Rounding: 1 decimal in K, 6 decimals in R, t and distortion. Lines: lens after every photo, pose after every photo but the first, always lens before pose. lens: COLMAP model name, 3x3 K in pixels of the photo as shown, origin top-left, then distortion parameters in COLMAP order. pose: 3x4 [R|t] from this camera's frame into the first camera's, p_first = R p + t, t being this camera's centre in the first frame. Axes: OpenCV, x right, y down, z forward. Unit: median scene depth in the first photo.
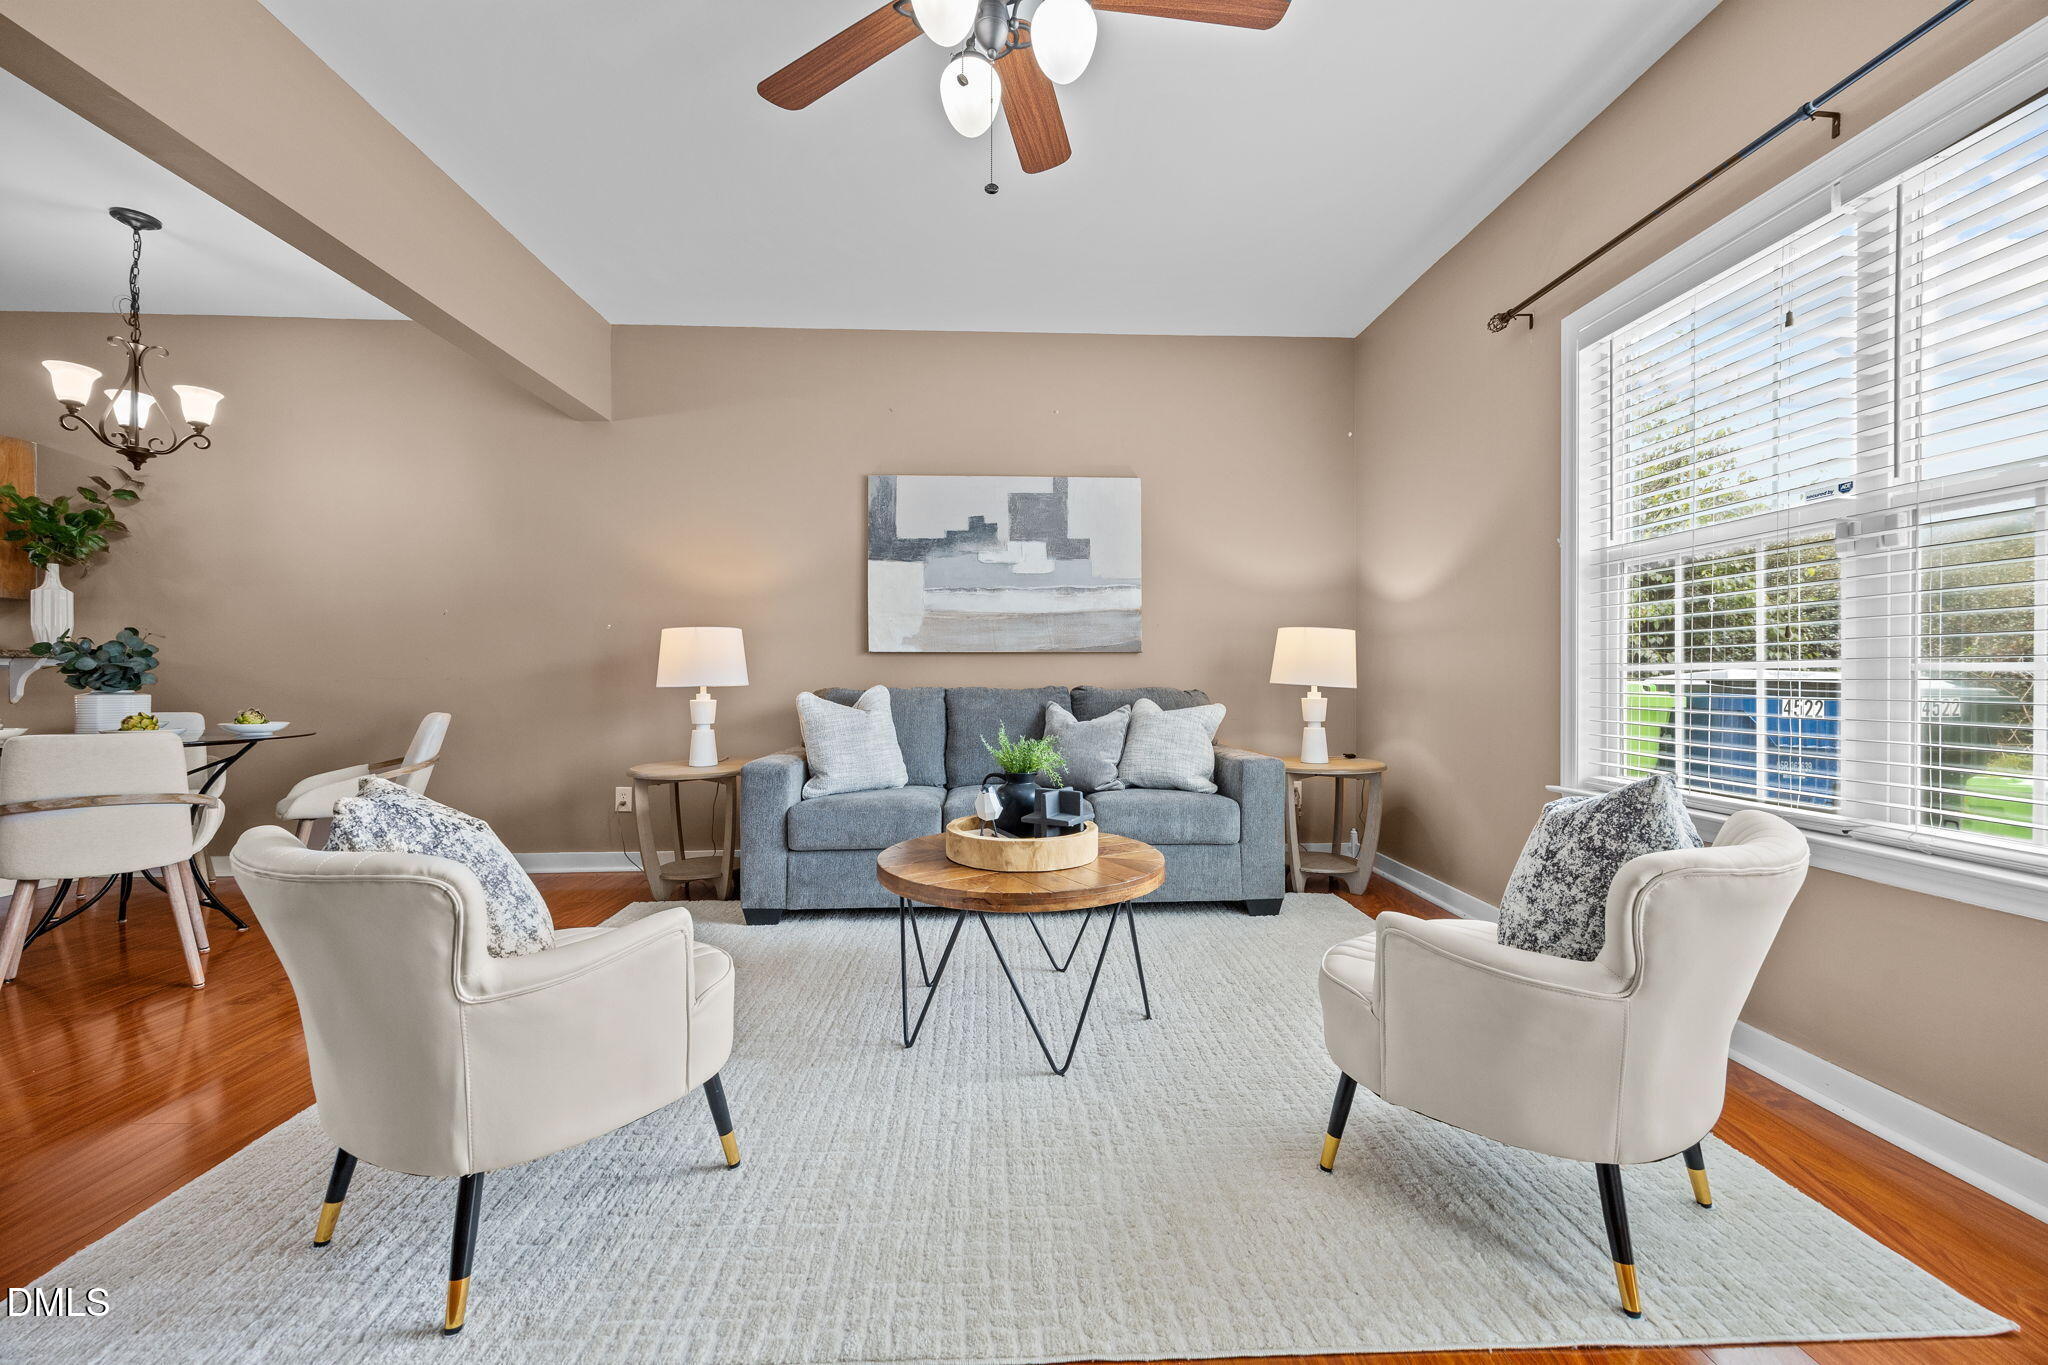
lens RADIAL K [[783.5, 0, 1018.6], [0, 783.5, 685.6], [0, 0, 1]] dist [-0.000893, -0.000118]
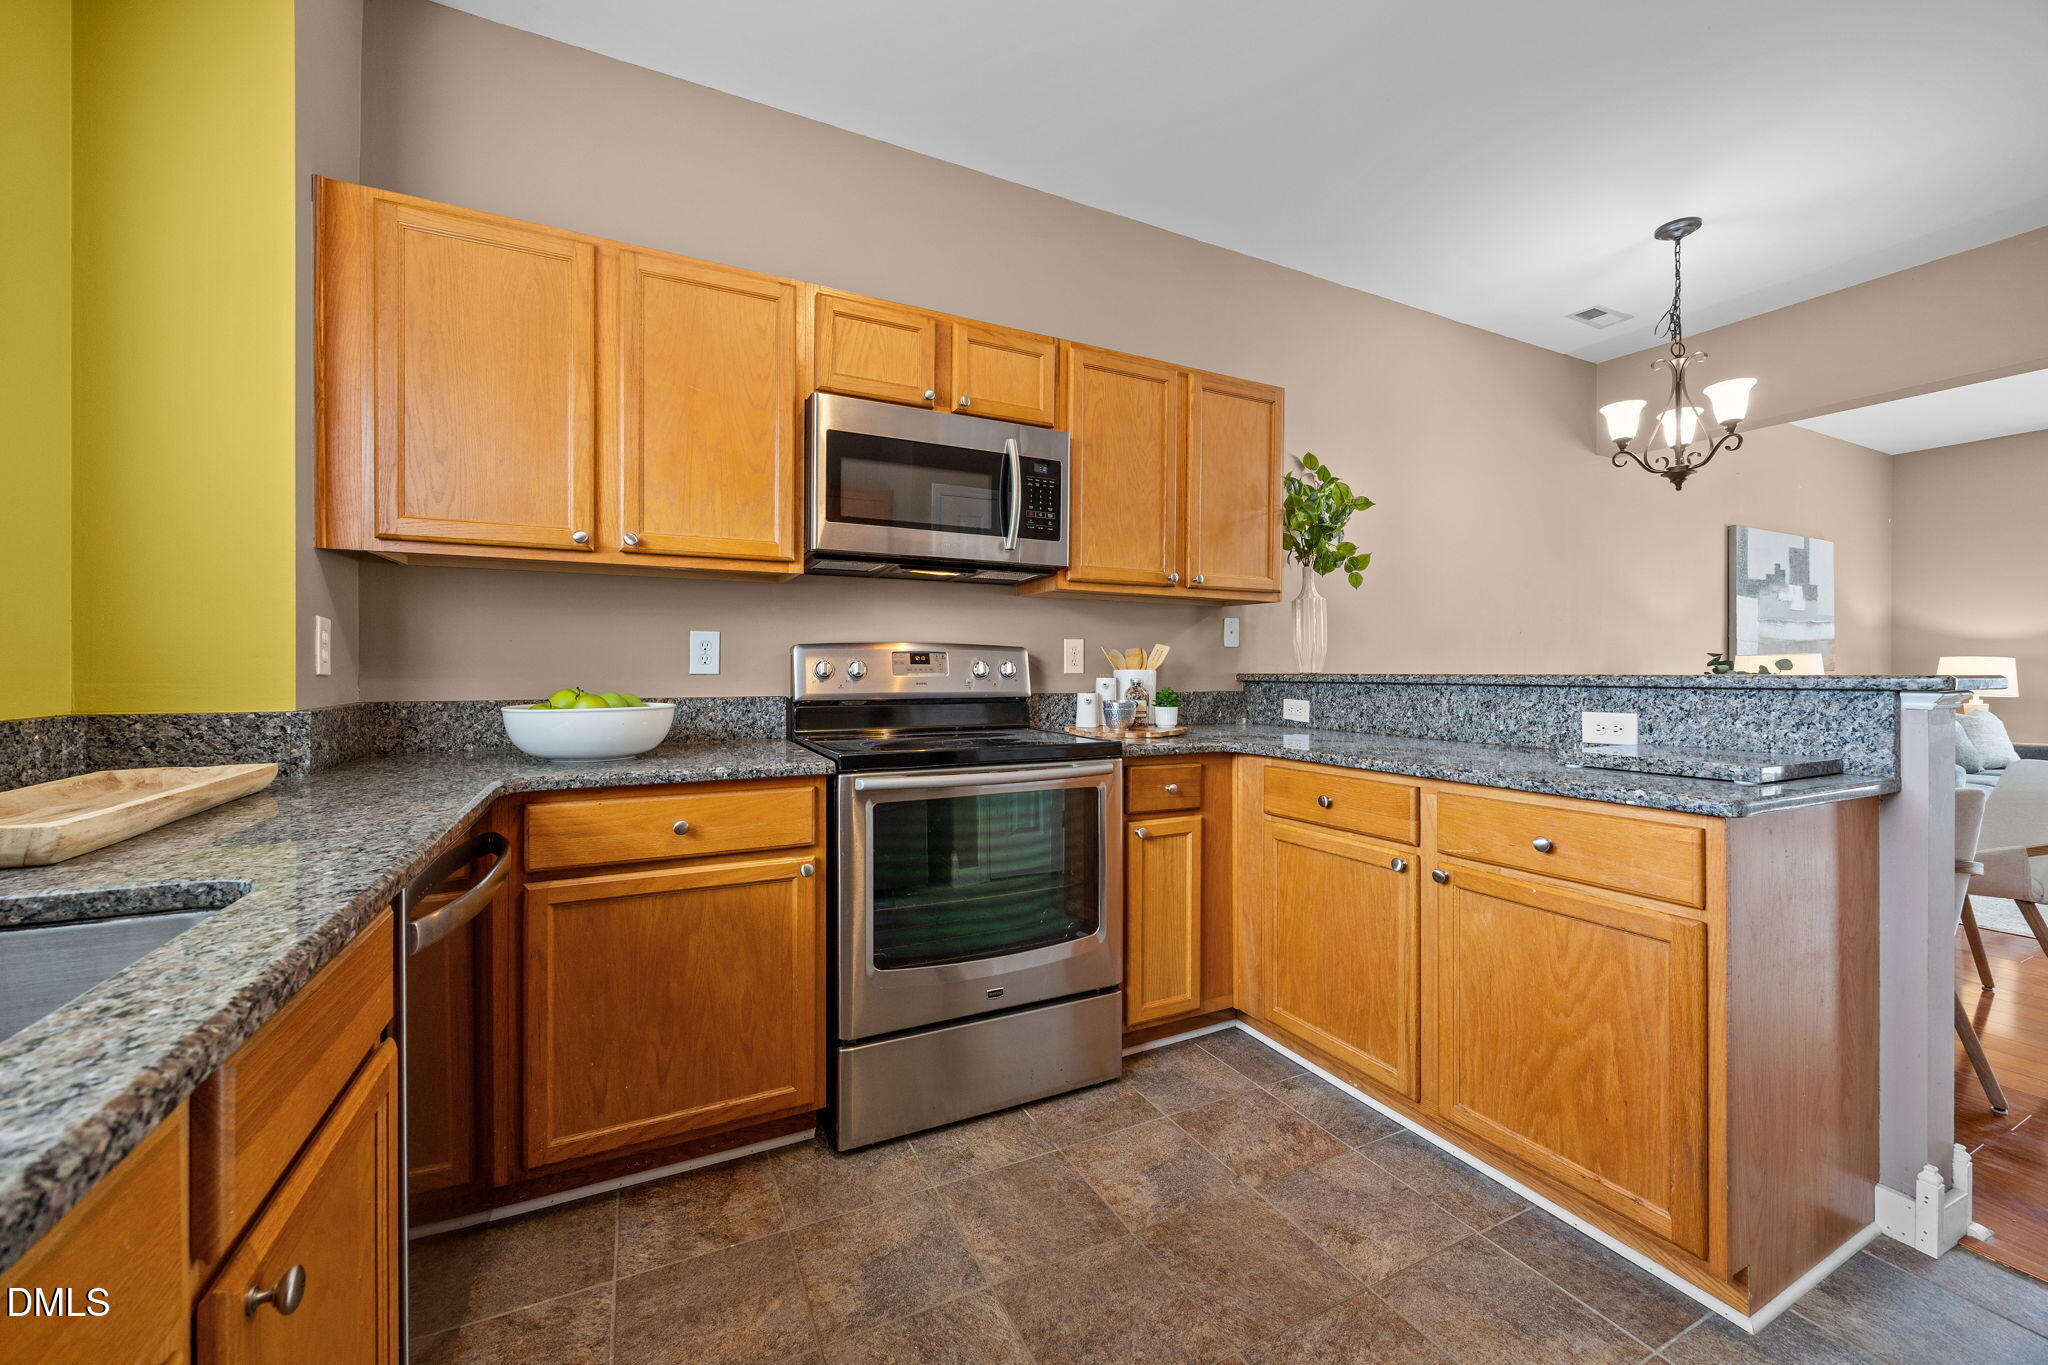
lens RADIAL K [[783.5, 0, 1022.1], [0, 783.5, 676.4], [0, 0, 1]] dist [-0.000893, -0.000118]
pose [[0.912204, -0.005443, 0.409701, -1.693389], [0.006830, 0.999975, -0.001922, -0.039624], [-0.409680, 0.004552, 0.912218, 0.345501]]
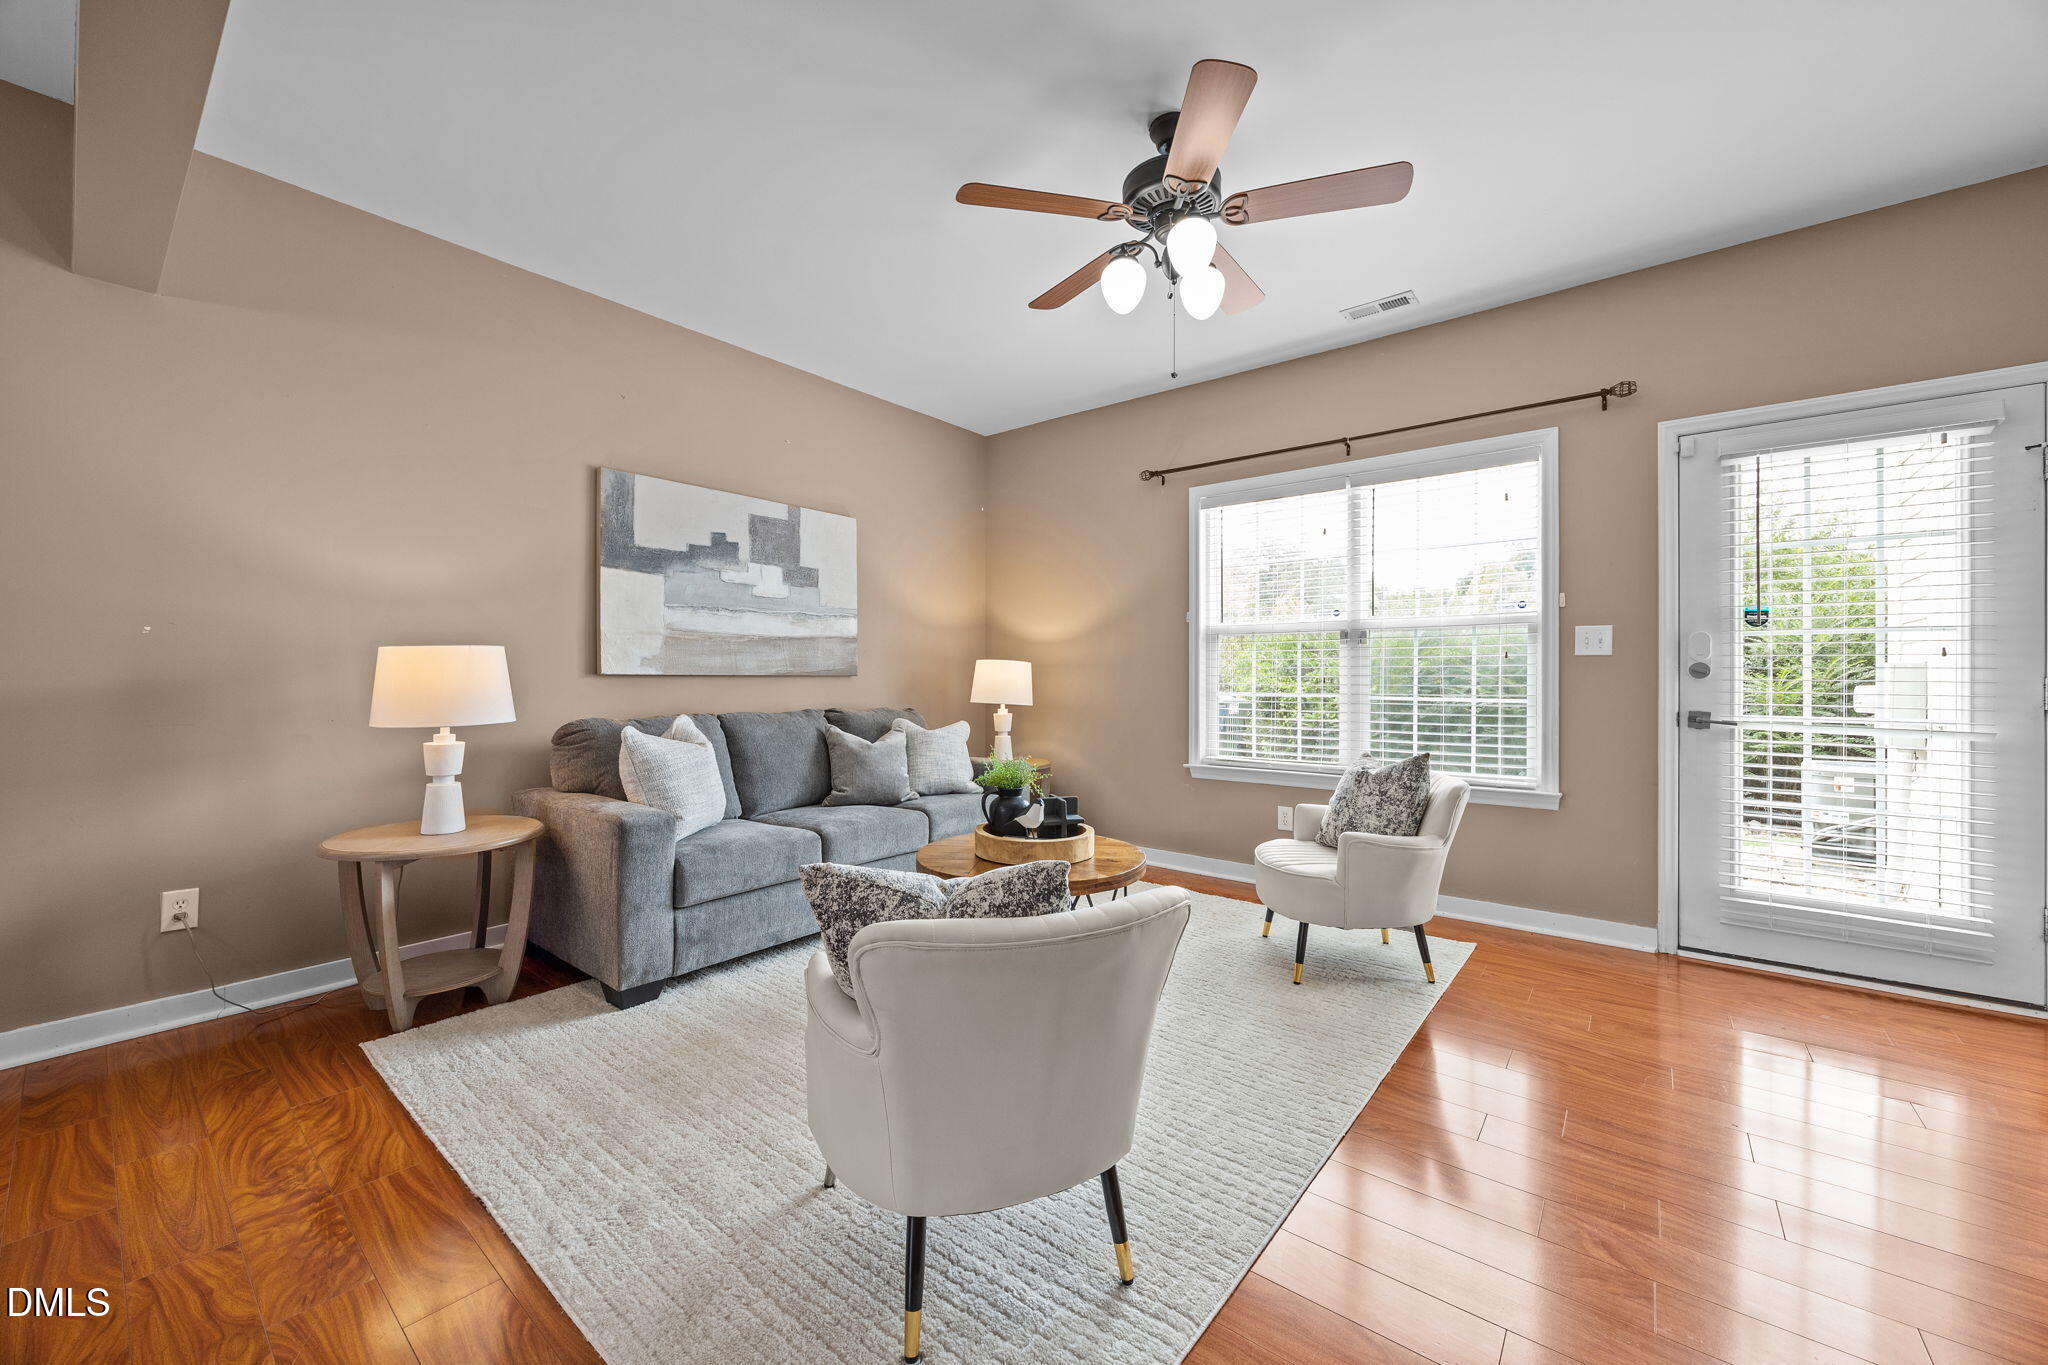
lens RADIAL K [[783.5, 0, 1007.9], [0, 783.5, 678.1], [0, 0, 1]] dist [-0.000893, -0.000118]
pose [[0.674717, 0.001653, 0.738075, -0.520397], [0.006211, 0.999949, -0.007917, -0.029393], [-0.738051, 0.009926, 0.674672, 0.098065]]
